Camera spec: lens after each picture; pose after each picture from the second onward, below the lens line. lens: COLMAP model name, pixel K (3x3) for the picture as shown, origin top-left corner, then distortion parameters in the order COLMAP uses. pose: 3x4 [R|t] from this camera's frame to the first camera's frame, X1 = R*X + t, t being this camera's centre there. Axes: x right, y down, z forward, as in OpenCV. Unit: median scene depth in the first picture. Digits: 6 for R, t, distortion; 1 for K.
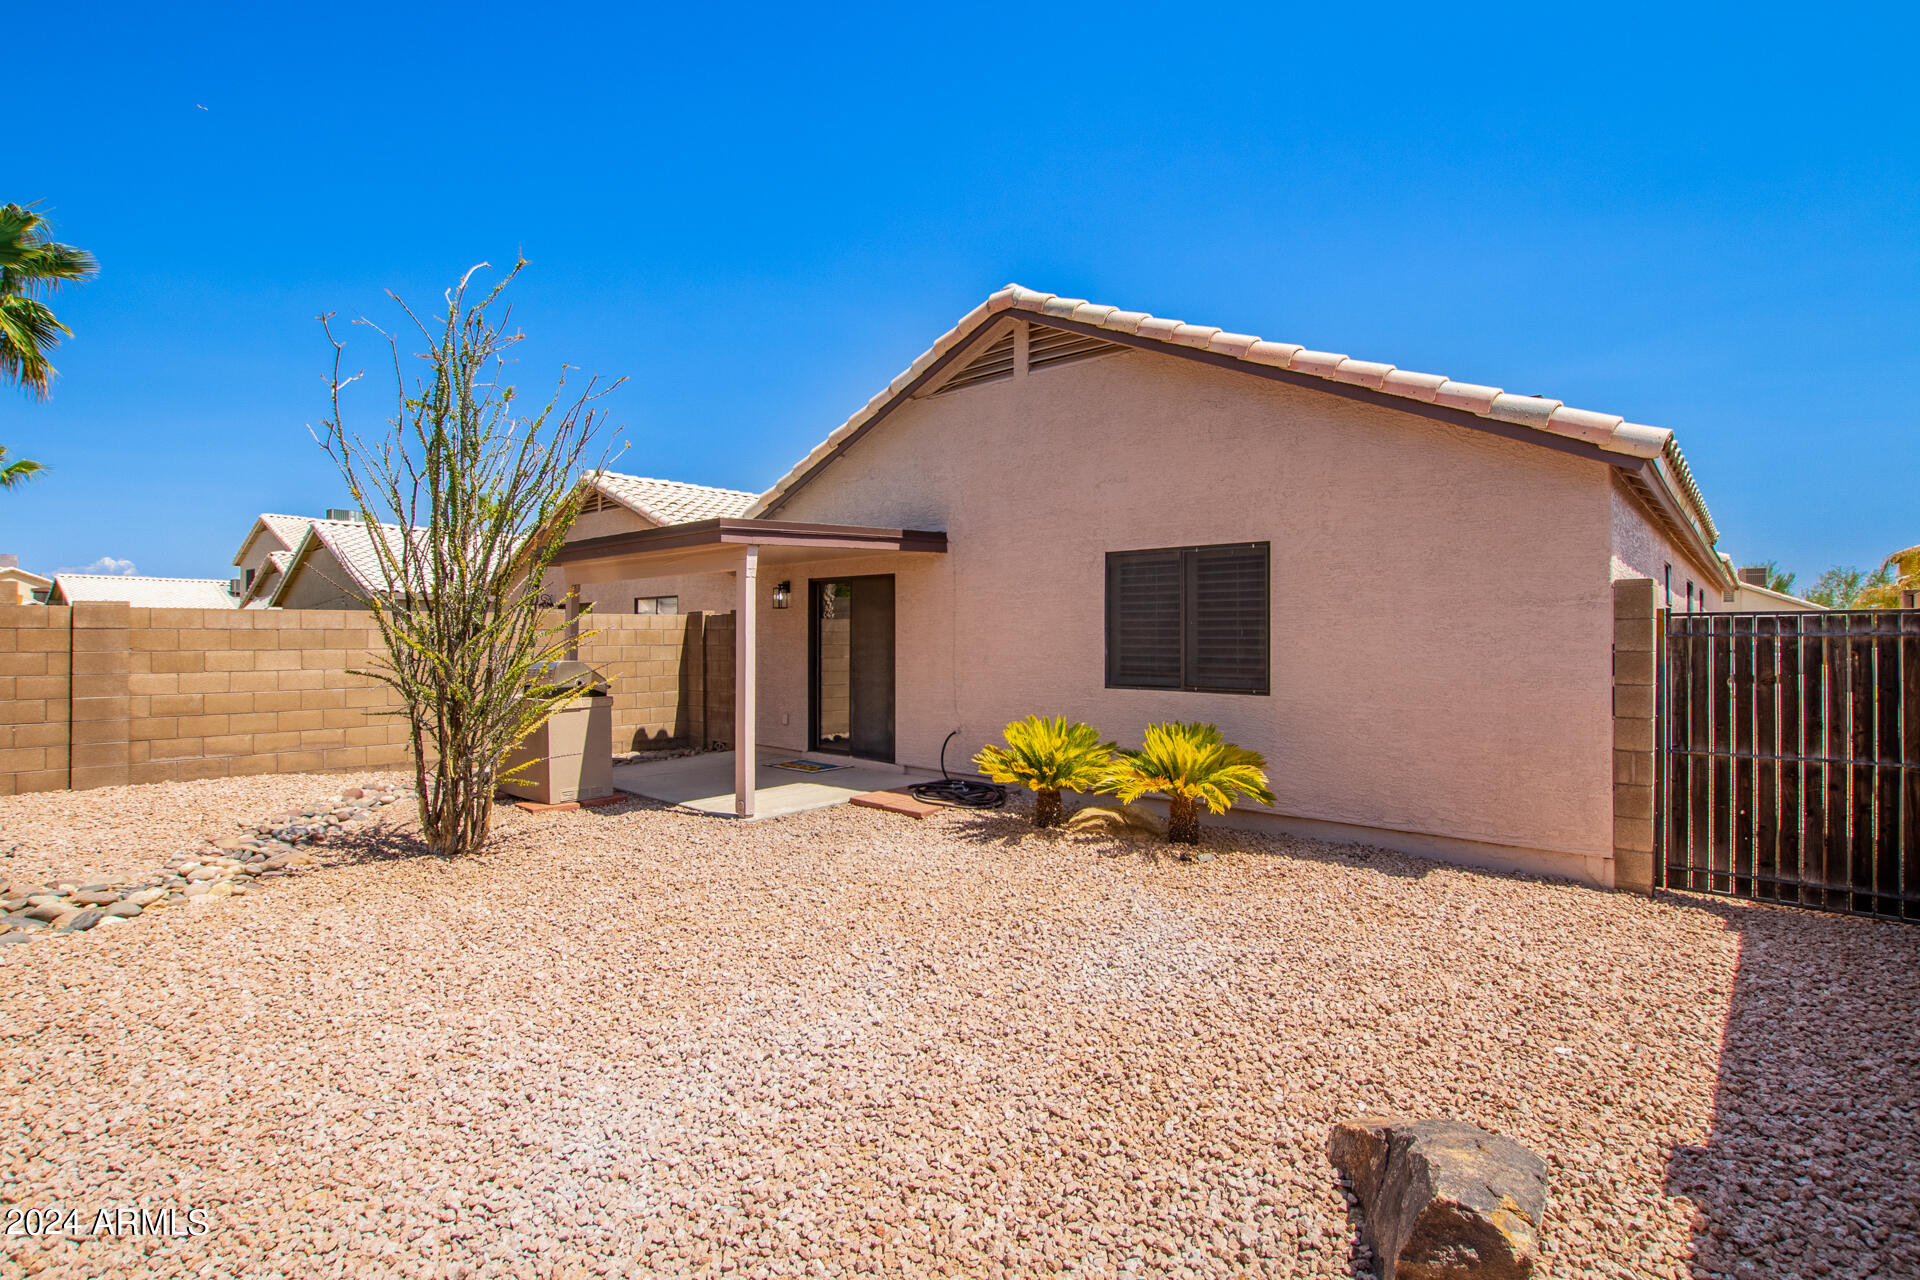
lens RADIAL K [[940.0, 0, 871.3], [0, 940.0, 638.0], [0, 0, 1]] dist [0.001617, -0.000522]
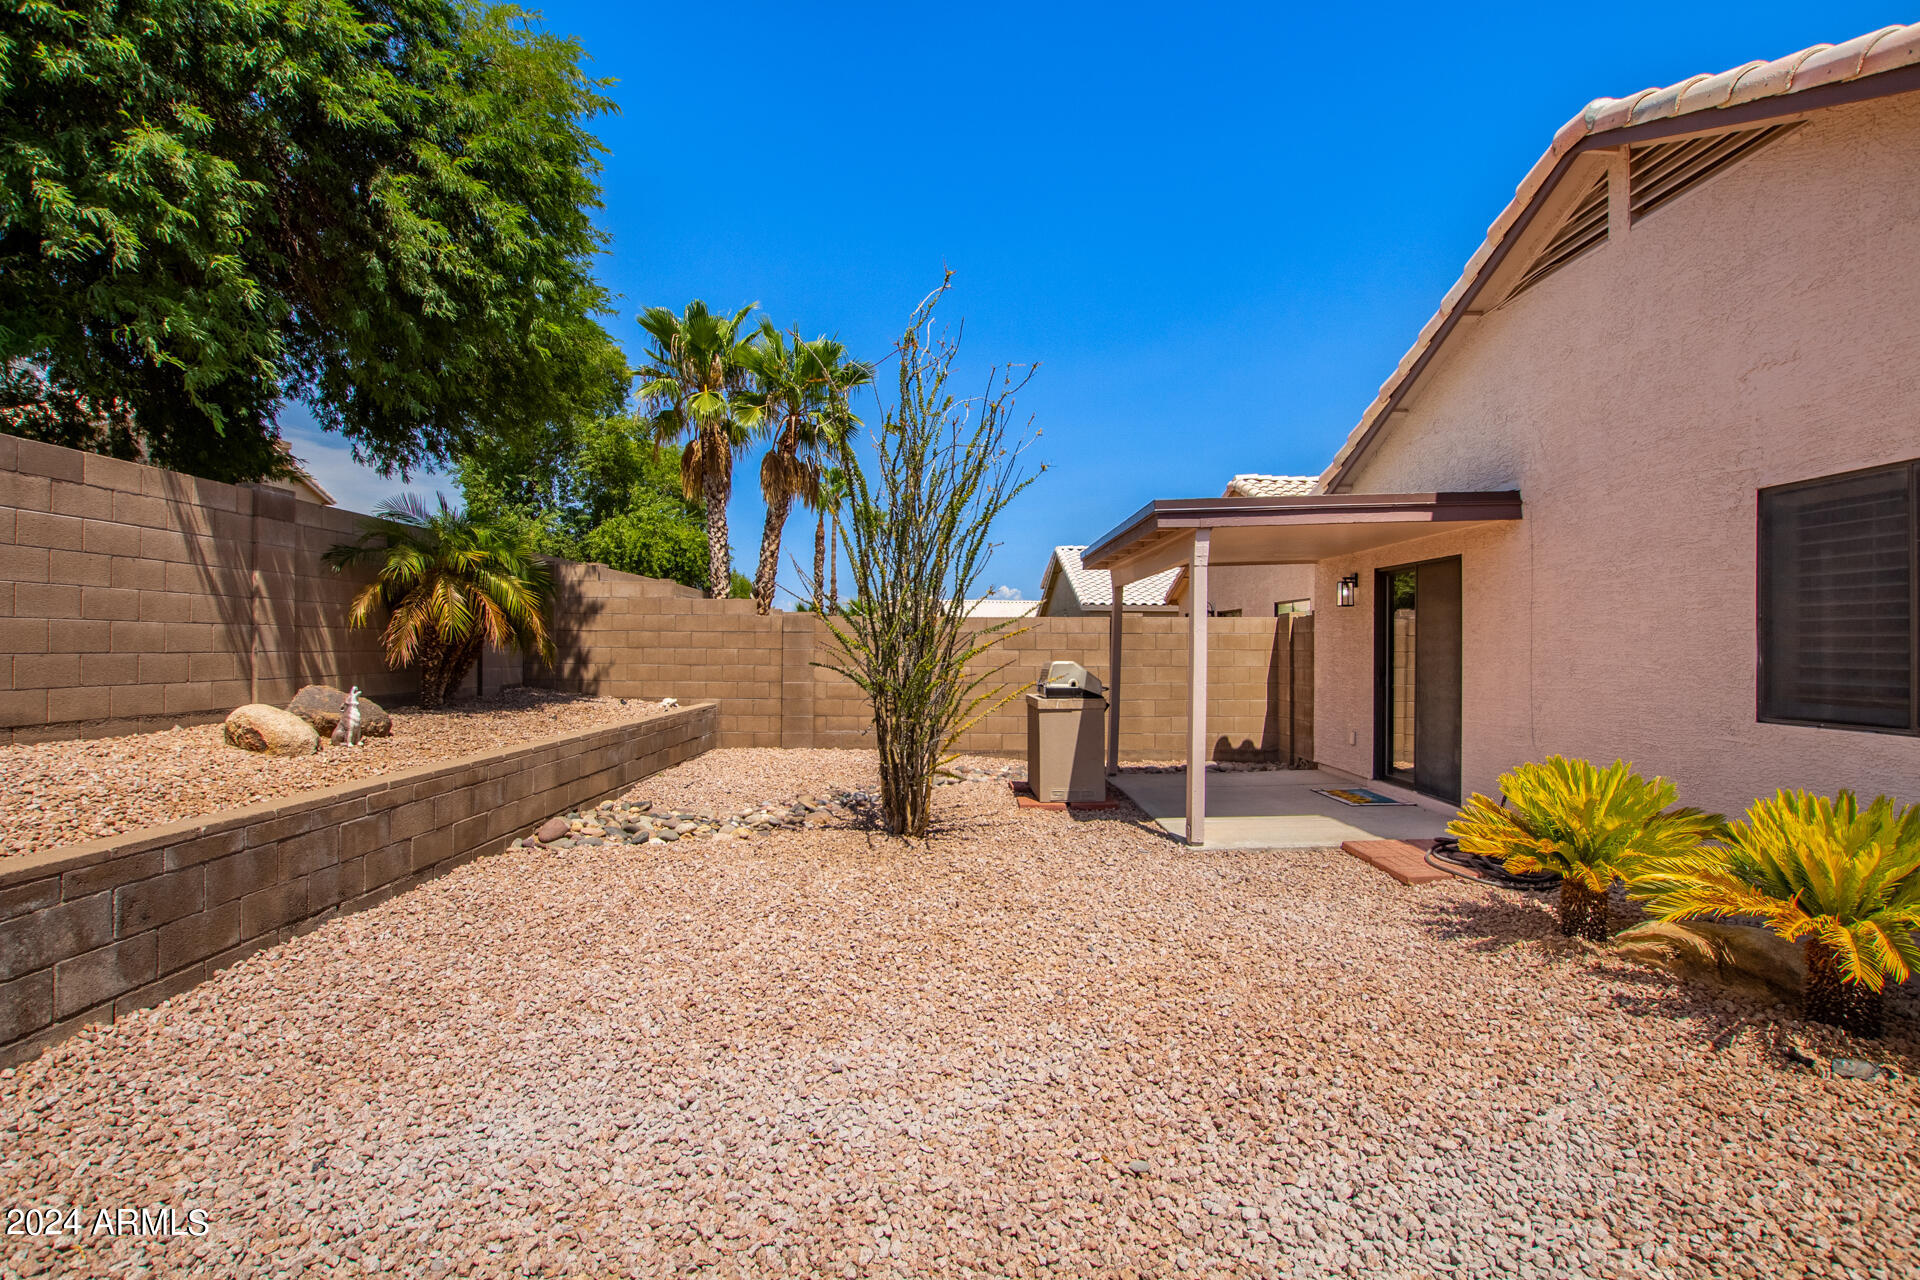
lens RADIAL K [[876.7, 0, 960.0], [0, 876.7, 640.0], [0, 0, 1]] dist [0.004046, -0.001188]
pose [[0.731353, 0.001439, -0.681997, 0.235776], [-0.009077, 0.999930, -0.007623, 0.010205], [0.681938, 0.011766, 0.731315, 0.240733]]
